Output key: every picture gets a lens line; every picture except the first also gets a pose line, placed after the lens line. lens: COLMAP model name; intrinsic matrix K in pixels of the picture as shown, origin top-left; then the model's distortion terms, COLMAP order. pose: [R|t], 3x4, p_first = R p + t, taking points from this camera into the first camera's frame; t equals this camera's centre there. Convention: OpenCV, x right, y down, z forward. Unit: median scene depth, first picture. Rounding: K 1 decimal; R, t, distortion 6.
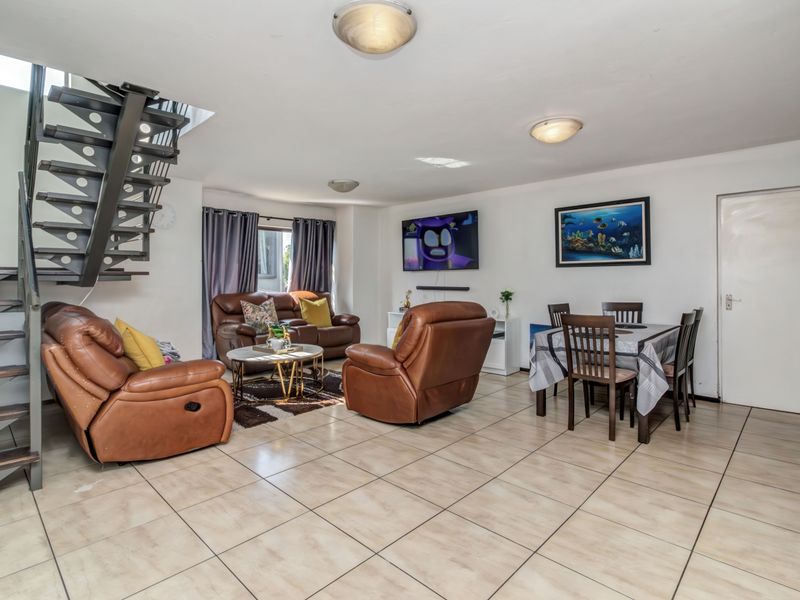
lens RADIAL K [[425.0, 0, 399.7], [0, 425.0, 298.8], [0, 0, 1]] dist [0.001593, 0.000048]
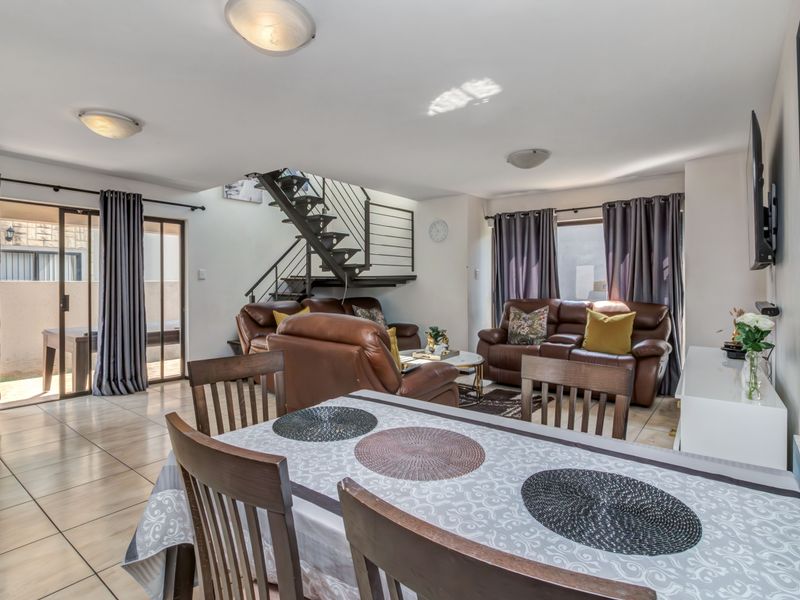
lens RADIAL K [[425.0, 0, 401.2], [0, 425.0, 291.8], [0, 0, 1]] dist [0.001593, 0.000048]
pose [[0.111727, 0.026224, -0.993393, 0.488713], [-0.053271, 0.998372, 0.020364, -0.028224], [0.992310, 0.050644, 0.112942, 0.574545]]
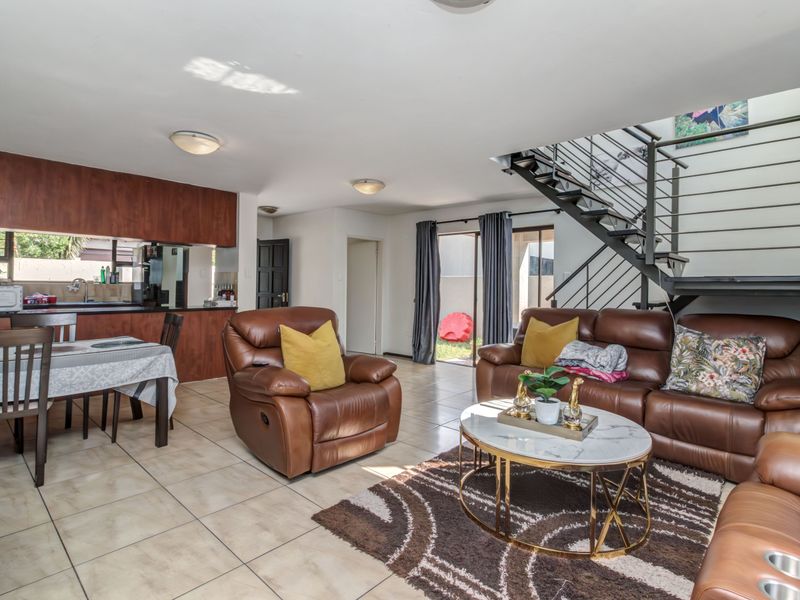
lens RADIAL K [[425.0, 0, 417.5], [0, 425.0, 285.5], [0, 0, 1]] dist [0.001593, 0.000048]
pose [[-0.999074, -0.011340, -0.041512, -0.079388], [-0.013380, 0.998700, 0.049194, -0.045528], [0.040900, 0.049704, -0.997926, 1.080219]]
